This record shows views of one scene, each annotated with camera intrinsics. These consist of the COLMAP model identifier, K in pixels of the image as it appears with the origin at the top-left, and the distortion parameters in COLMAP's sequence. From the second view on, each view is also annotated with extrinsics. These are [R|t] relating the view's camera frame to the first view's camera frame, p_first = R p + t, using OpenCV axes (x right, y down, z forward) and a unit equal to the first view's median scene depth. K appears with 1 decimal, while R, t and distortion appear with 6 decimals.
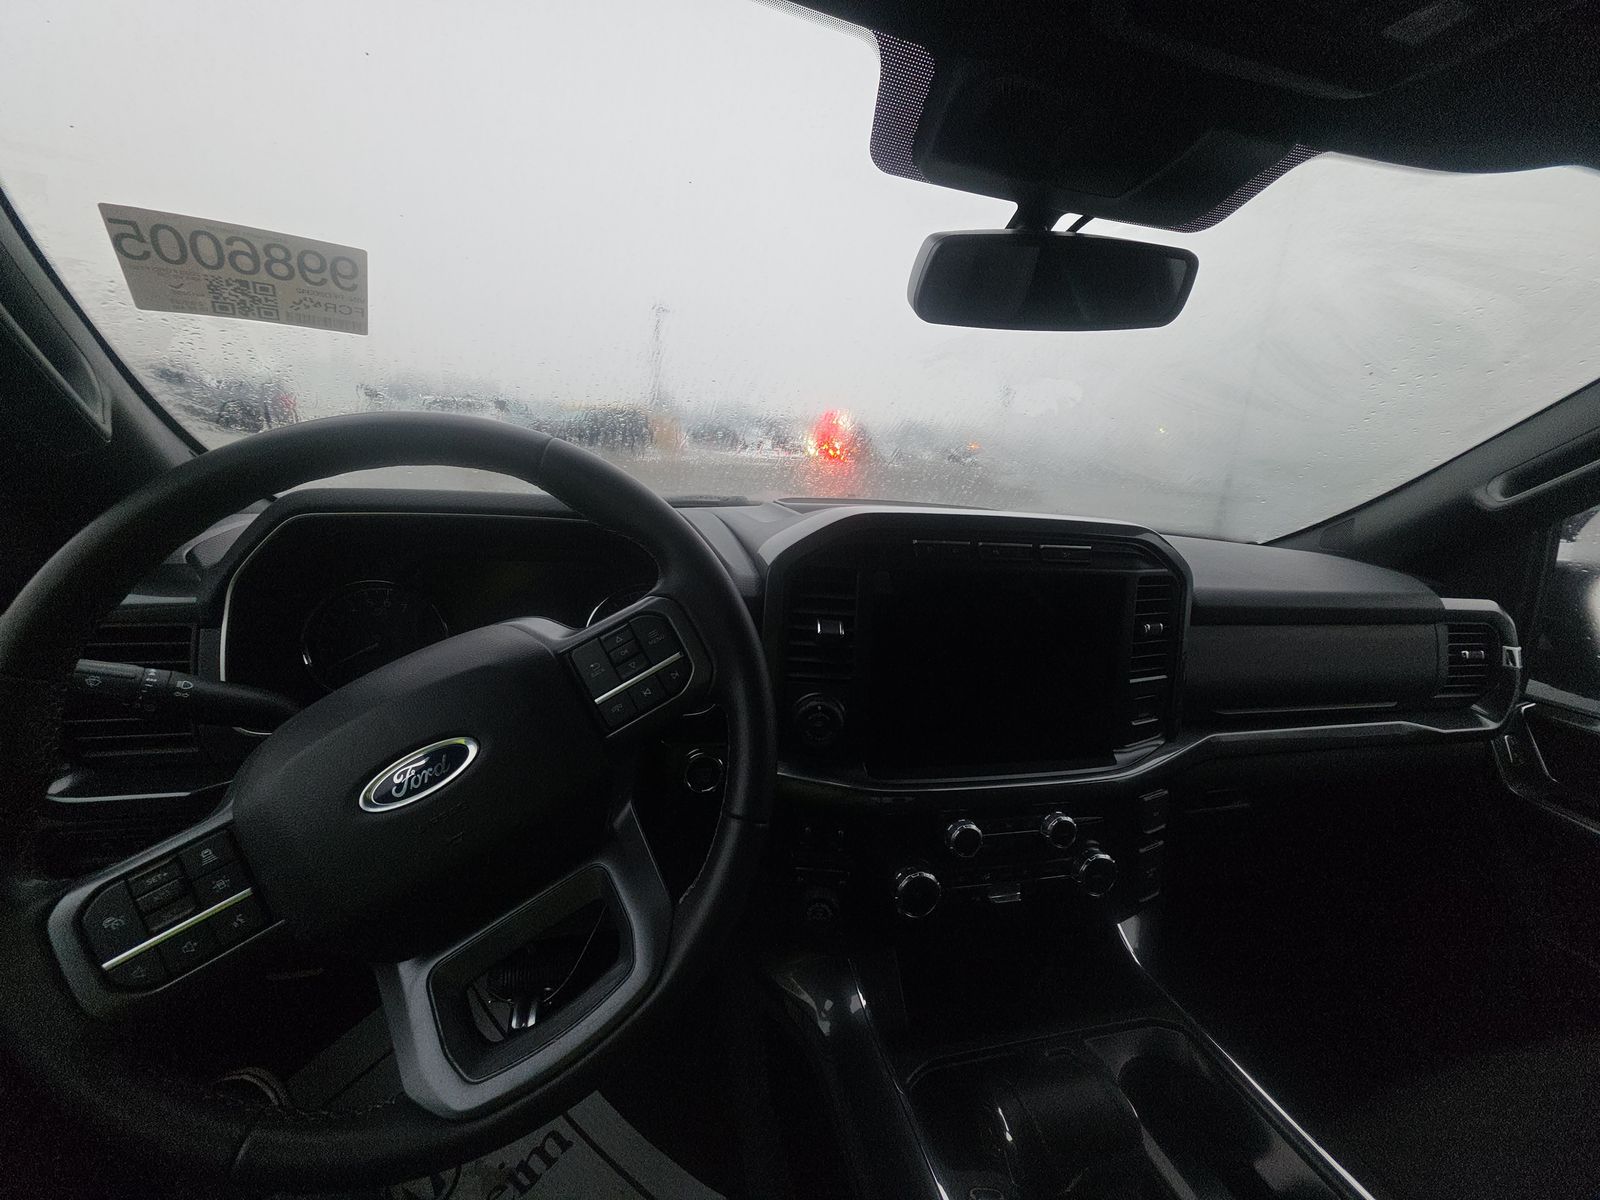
lens RADIAL K [[636.5, 0, 799.8], [0, 636.5, 593.8], [0, 0, 1]] dist [0.017690, -0.008548]
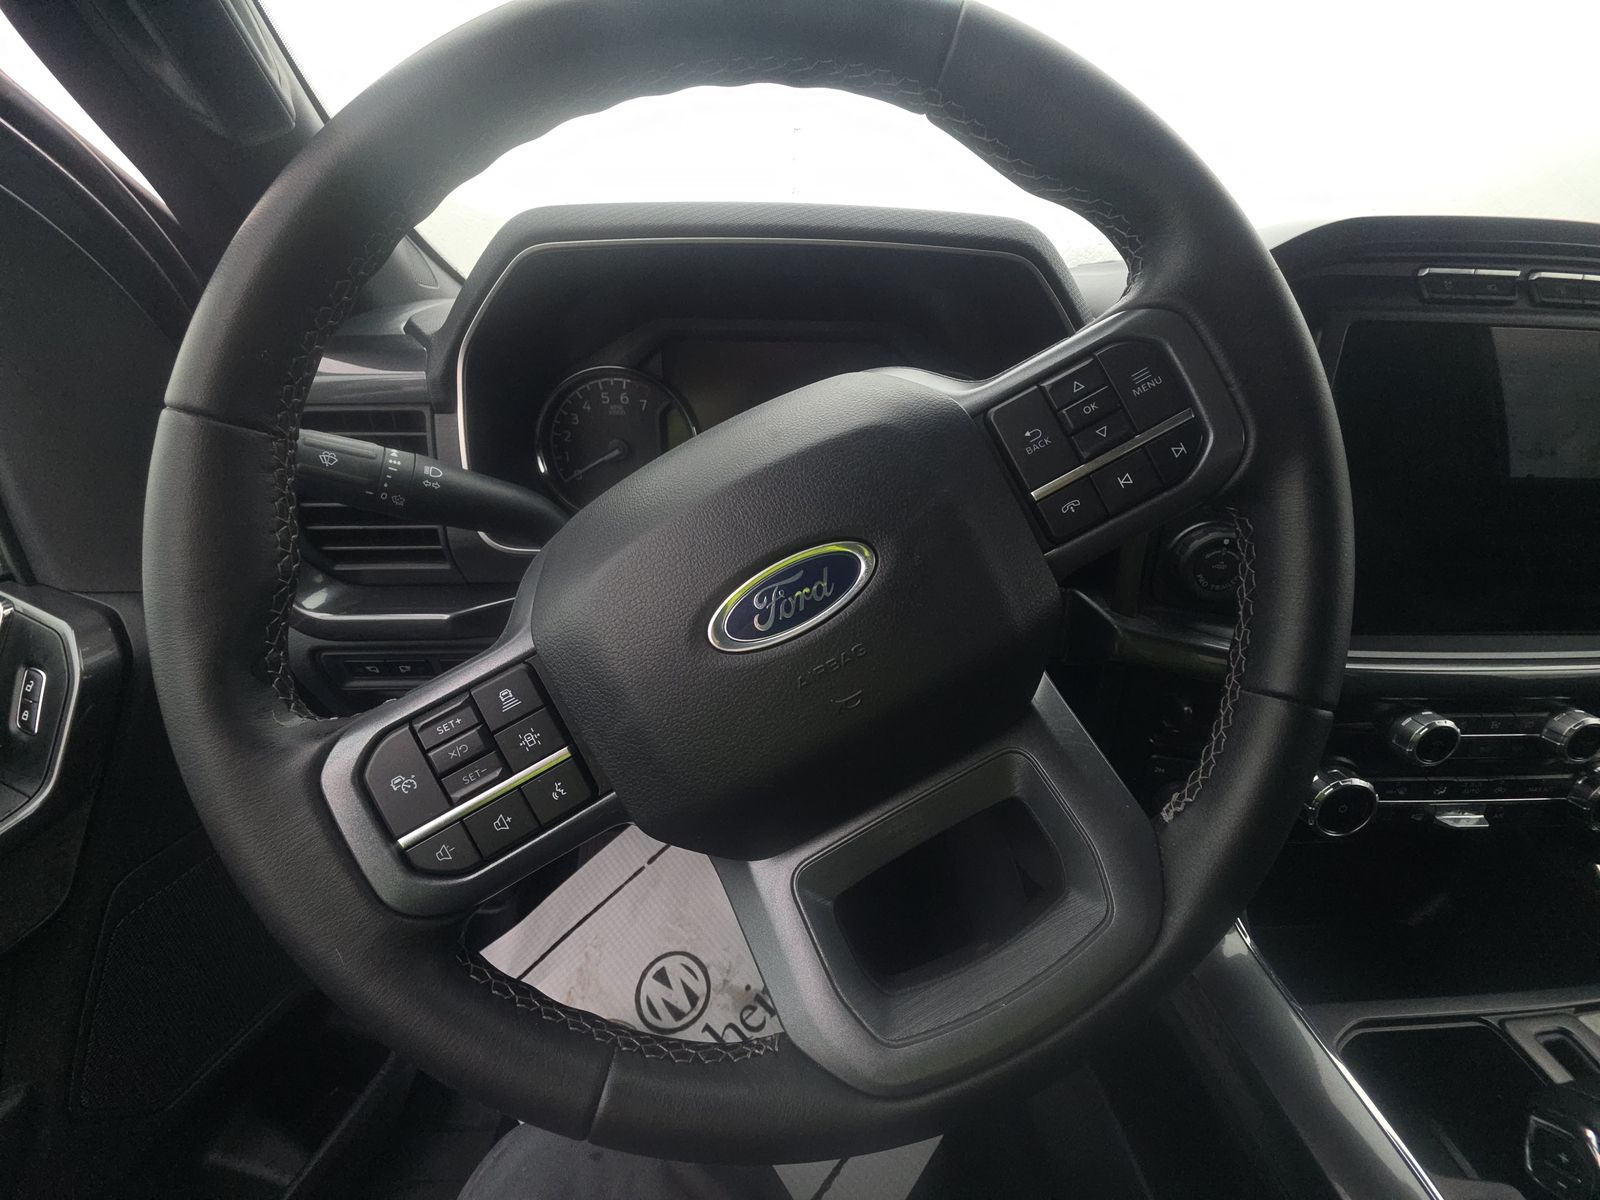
lens RADIAL K [[636.5, 0, 799.8], [0, 636.5, 593.8], [0, 0, 1]] dist [0.017690, -0.008548]
pose [[0.978731, 0.038867, -0.201434, -0.462151], [0.003998, 0.978089, 0.208151, 0.151526], [0.205111, -0.204529, 0.957130, 0.416003]]
